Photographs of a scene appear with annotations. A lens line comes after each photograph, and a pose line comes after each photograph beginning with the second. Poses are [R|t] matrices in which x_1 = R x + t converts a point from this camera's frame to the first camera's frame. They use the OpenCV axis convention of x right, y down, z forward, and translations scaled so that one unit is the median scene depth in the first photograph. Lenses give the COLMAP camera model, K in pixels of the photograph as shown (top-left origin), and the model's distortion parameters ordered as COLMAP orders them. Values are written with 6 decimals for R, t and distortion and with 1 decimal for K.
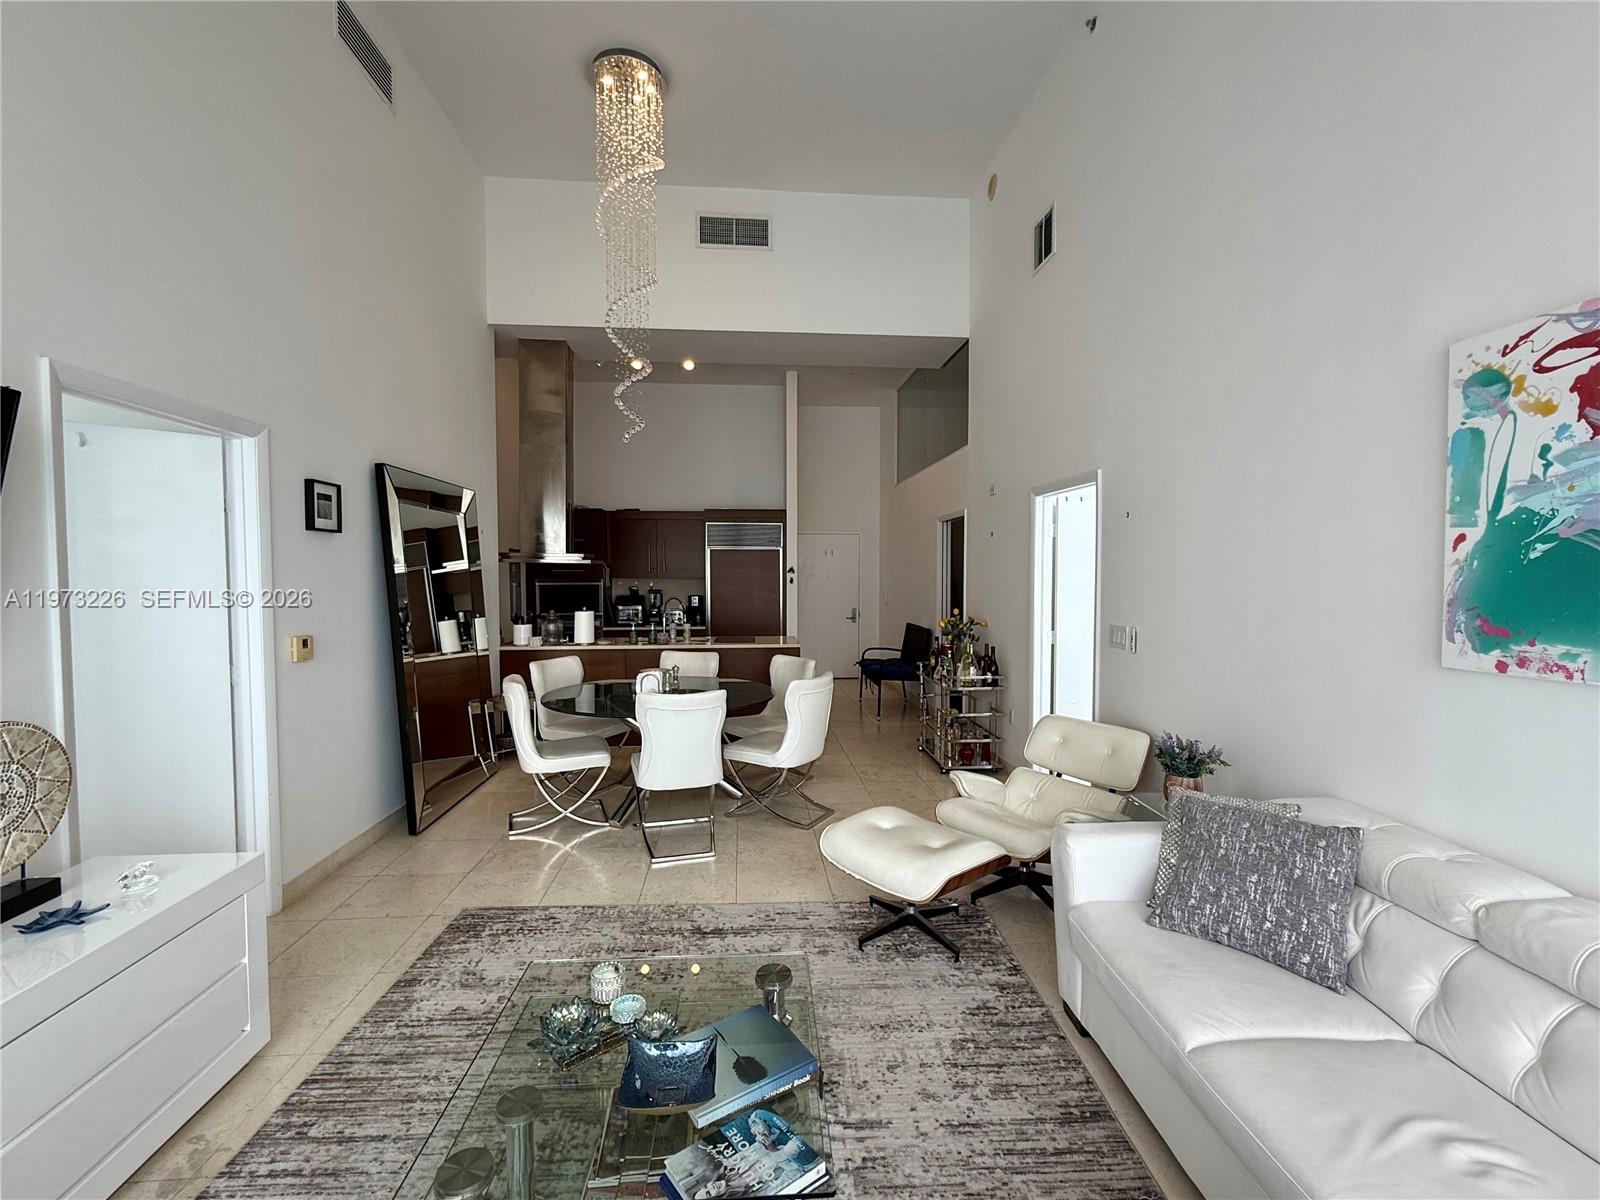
lens RADIAL K [[692.6, 0, 796.6], [0, 692.6, 597.3], [0, 0, 1]] dist [-0.002044, -0.000413]
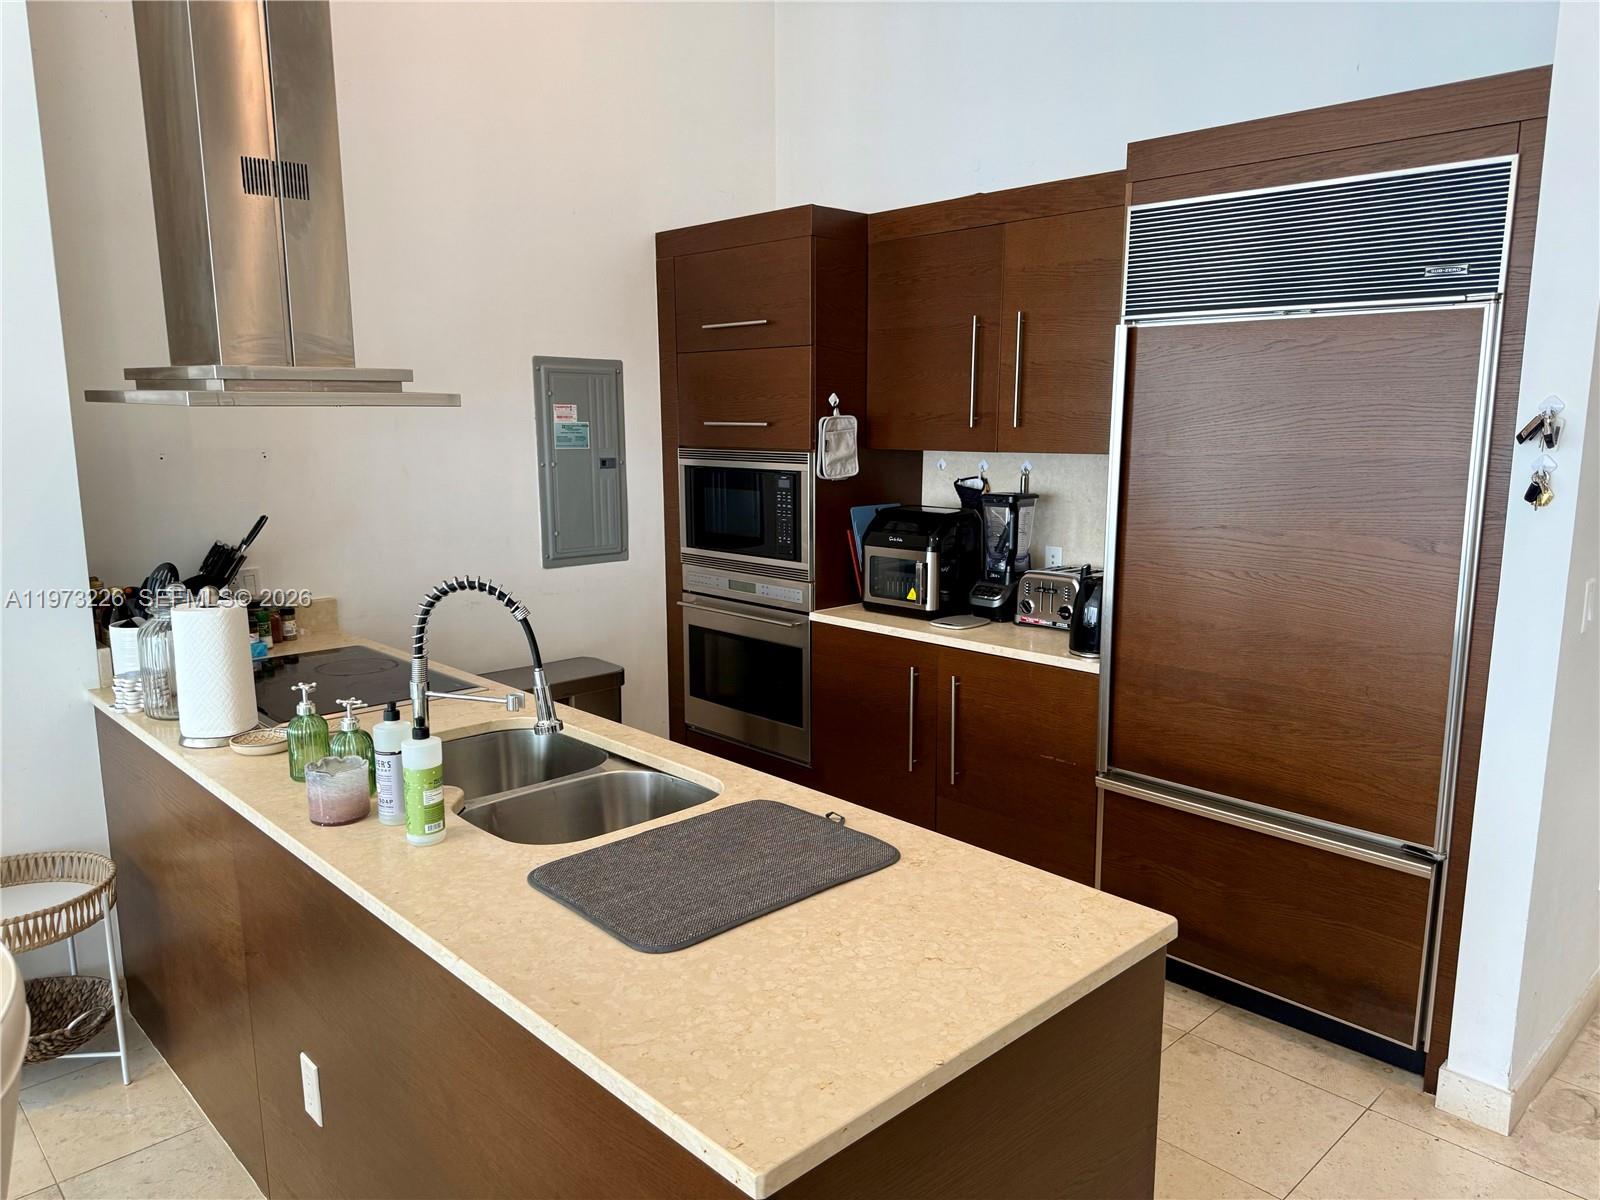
lens RADIAL K [[1123.1, 0, 801.9], [0, 1123.1, 606.9], [0, 0, 1]] dist [0.064992, -0.075776]
pose [[0.632199, 0.135034, -0.762949, 0.154495], [-0.027555, 0.987991, 0.152032, -0.053338], [0.774316, -0.075091, 0.628328, 1.067474]]
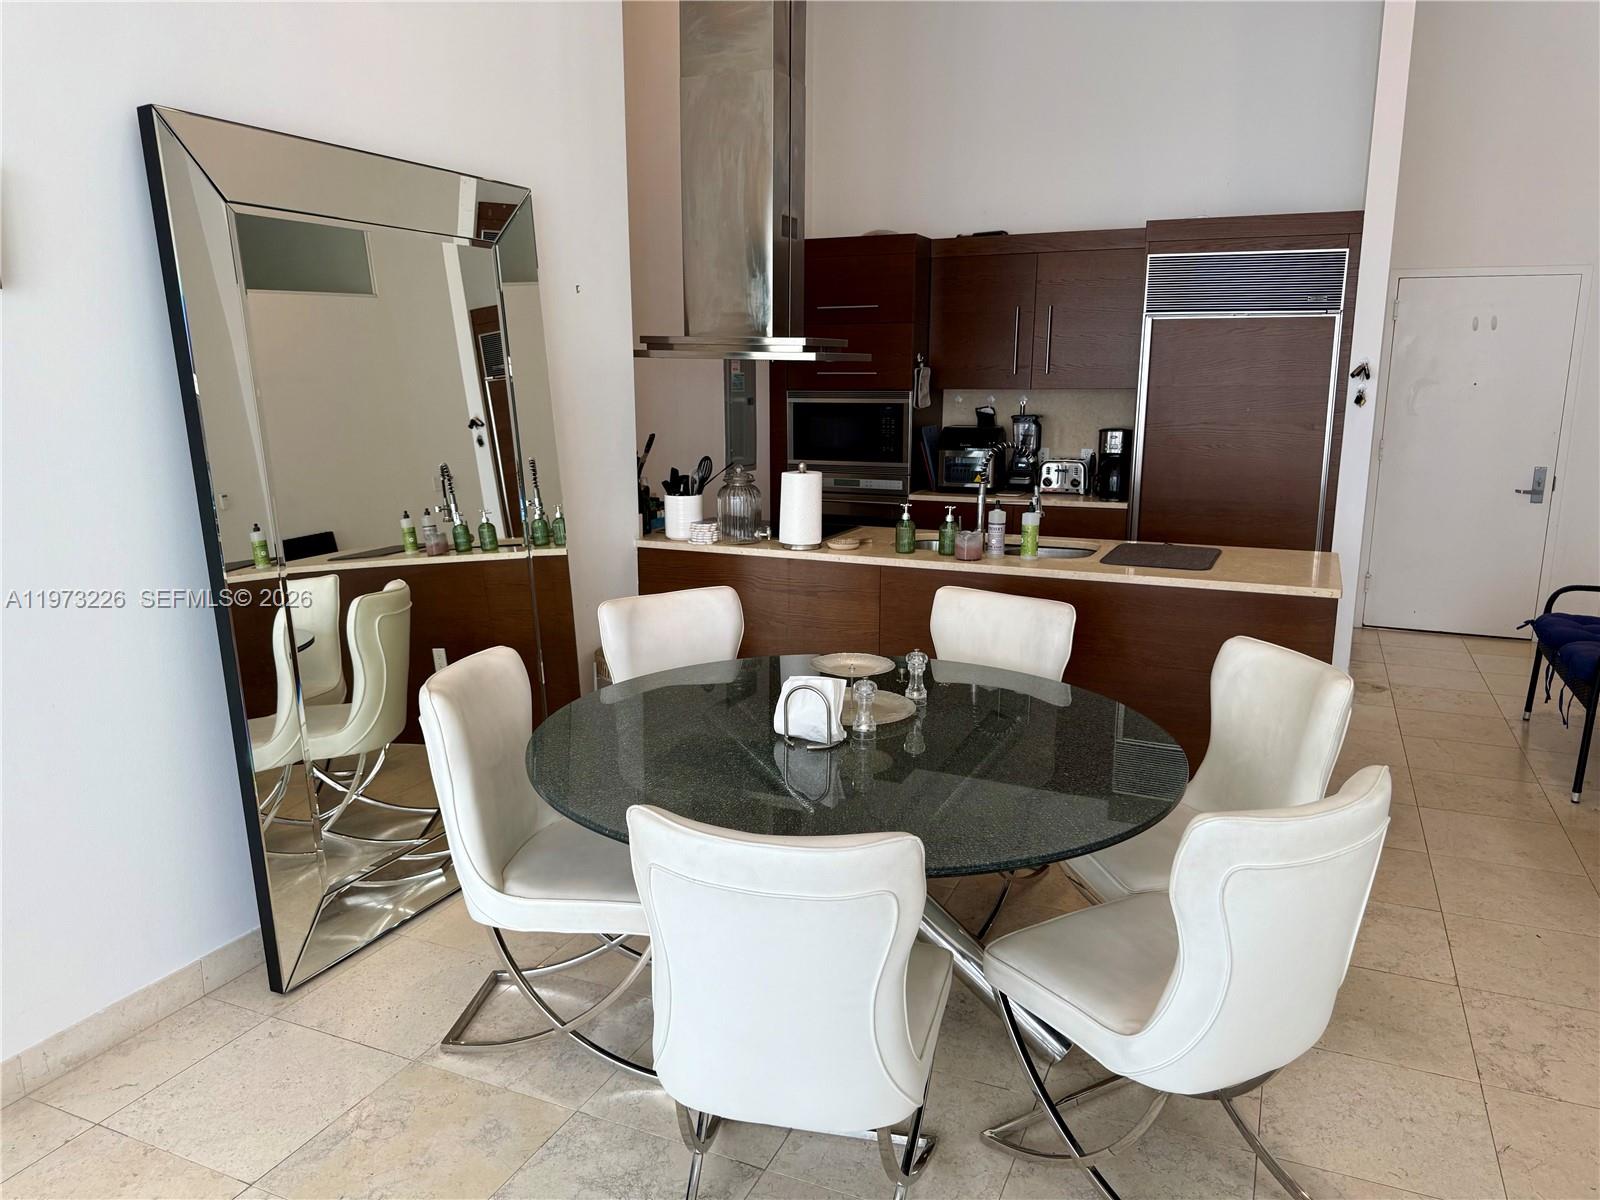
lens RADIAL K [[1123.1, 0, 801.9], [0, 1123.1, 606.9], [0, 0, 1]] dist [0.064992, -0.075776]
pose [[0.879892, 0.100749, -0.464370, 0.040269], [-0.018572, 0.983809, 0.178255, -0.026810], [0.474810, -0.148221, 0.867517, 0.428939]]
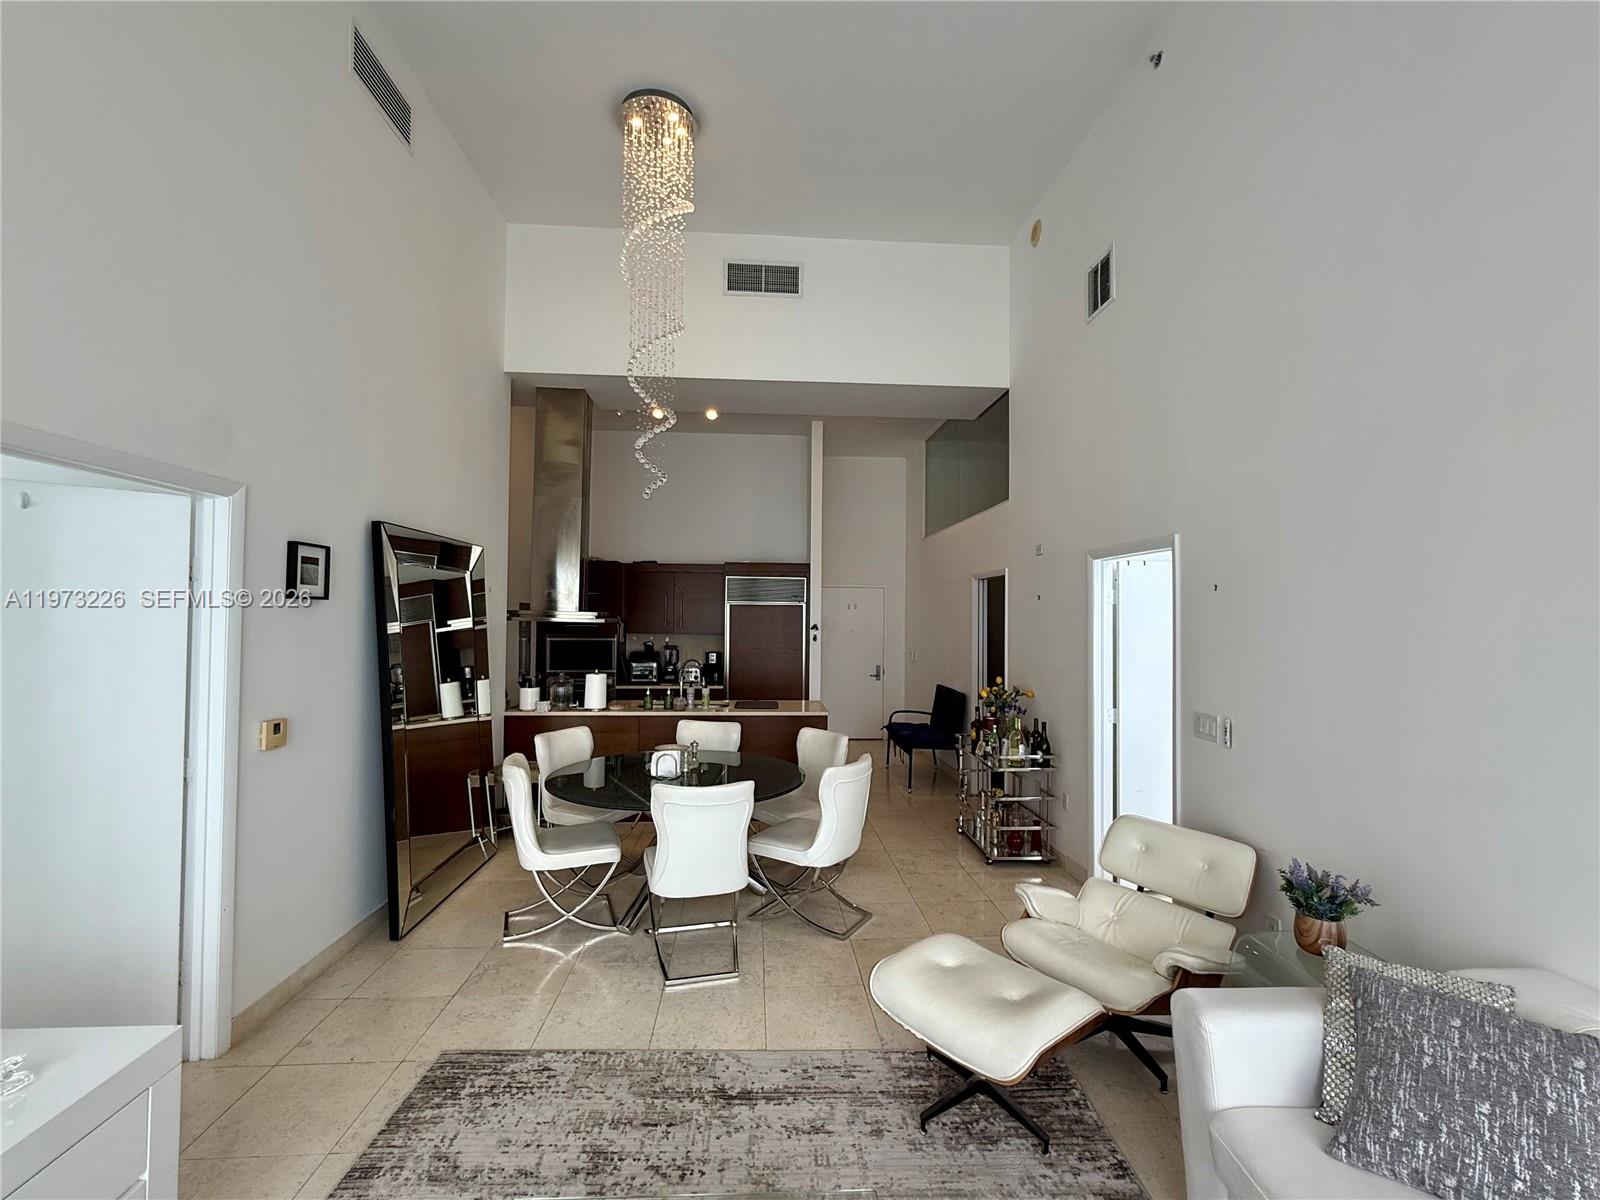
lens RADIAL K [[692.6, 0, 796.6], [0, 692.6, 597.3], [0, 0, 1]] dist [-0.002044, -0.000413]
pose [[0.999784, 0.009774, -0.018350, -0.024708], [-0.010914, 0.997947, -0.063103, -0.031381], [0.017696, 0.063289, 0.997838, 0.080398]]
